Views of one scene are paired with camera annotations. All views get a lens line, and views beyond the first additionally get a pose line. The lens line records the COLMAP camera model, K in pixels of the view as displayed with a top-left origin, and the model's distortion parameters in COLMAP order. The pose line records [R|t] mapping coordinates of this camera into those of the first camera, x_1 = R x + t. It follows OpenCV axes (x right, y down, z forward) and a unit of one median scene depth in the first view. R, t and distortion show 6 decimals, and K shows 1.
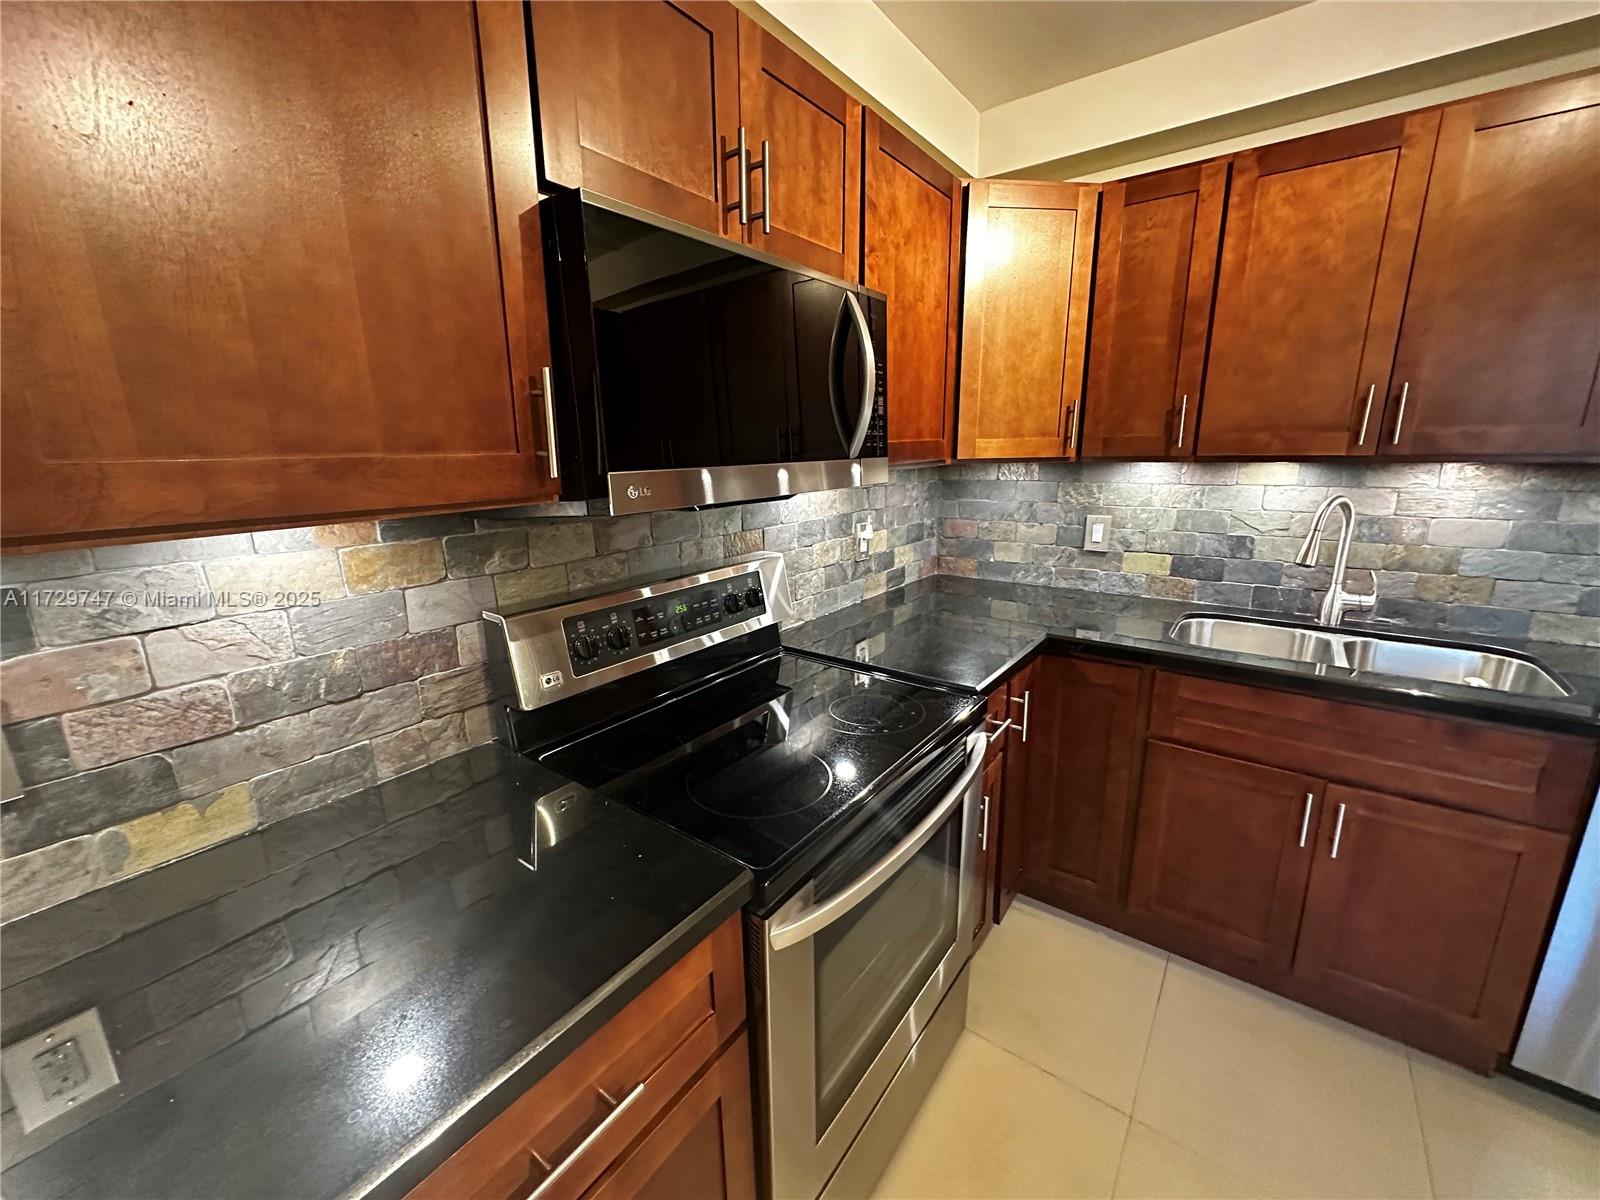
lens RADIAL K [[640.2, 0, 797.1], [0, 640.2, 599.7], [0, 0, 1]] dist [-0.000451, 0.000500]
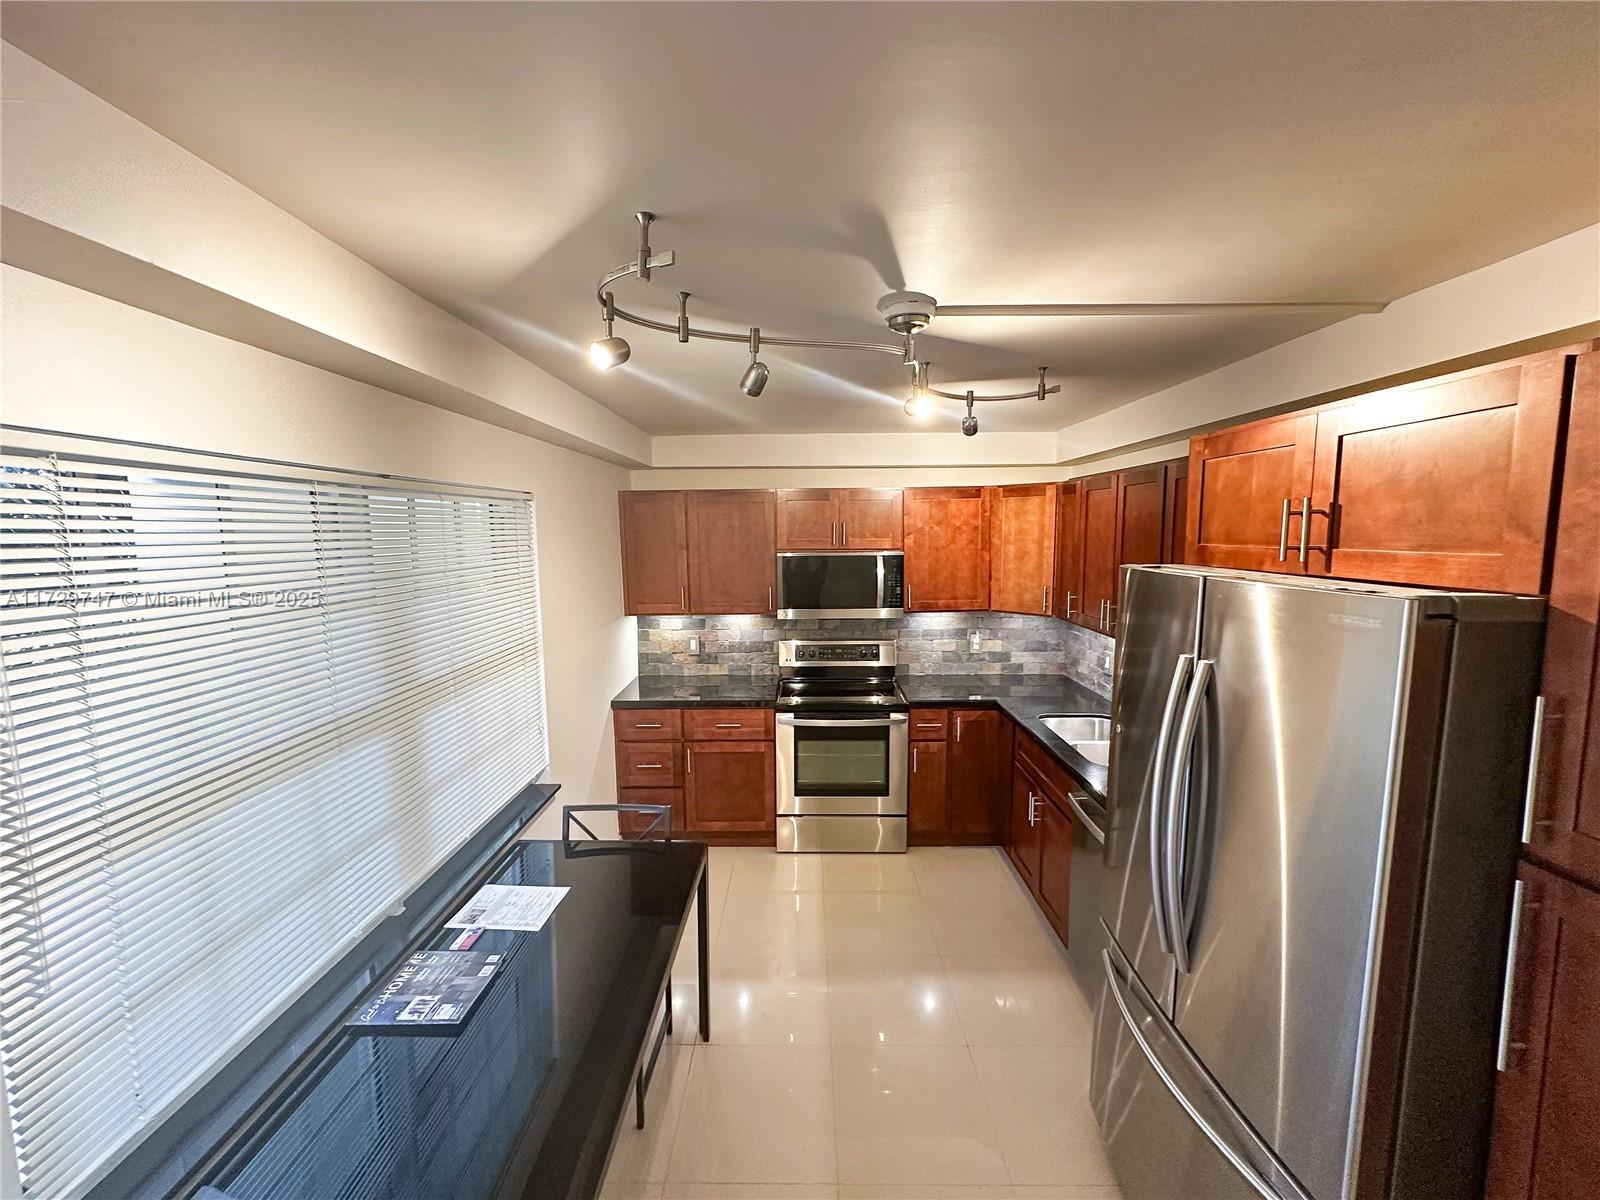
lens RADIAL K [[640.2, 0, 797.9], [0, 640.2, 592.8], [0, 0, 1]] dist [-0.000451, 0.000500]
pose [[0.596308, 0.095590, -0.797044, 1.697940], [-0.192247, 0.980997, -0.026178, -0.111464], [0.779396, 0.168840, 0.603353, -0.825228]]
